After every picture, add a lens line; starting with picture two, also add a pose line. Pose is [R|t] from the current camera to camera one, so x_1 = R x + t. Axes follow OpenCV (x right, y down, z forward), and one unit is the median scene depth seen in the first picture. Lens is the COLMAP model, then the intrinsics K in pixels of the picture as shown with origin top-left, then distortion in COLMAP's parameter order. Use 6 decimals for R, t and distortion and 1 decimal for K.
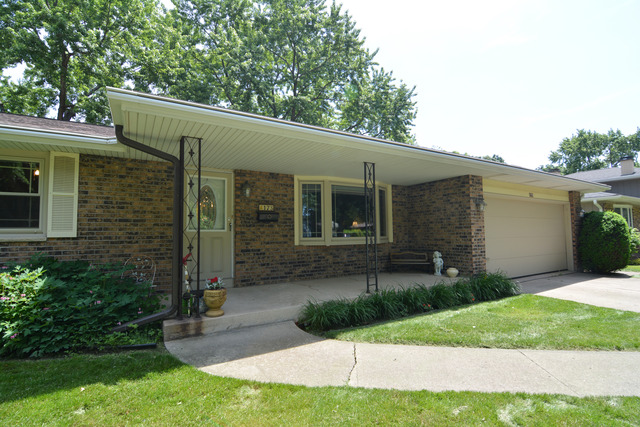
lens RADIAL K [[308.3, 0, 319.3], [0, 308.3, 216.8], [0, 0, 1]] dist [-0.002630, -0.015248]
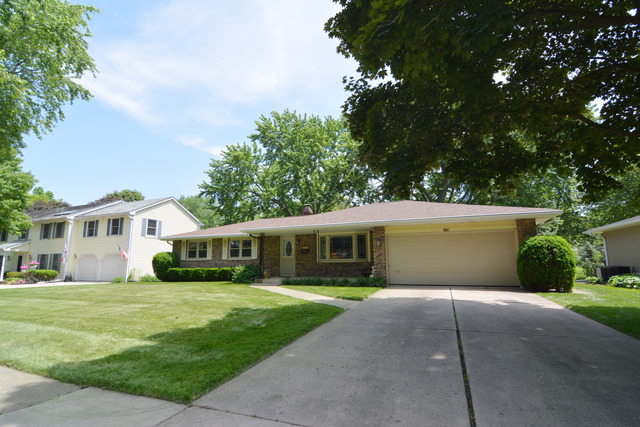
lens RADIAL K [[308.3, 0, 319.3], [0, 308.3, 216.8], [0, 0, 1]] dist [-0.002630, -0.015248]
pose [[0.584718, -0.113808, -0.803214, 1.916381], [0.046741, 0.993192, -0.106699, -0.006002], [0.809889, 0.024846, 0.586057, -0.439925]]
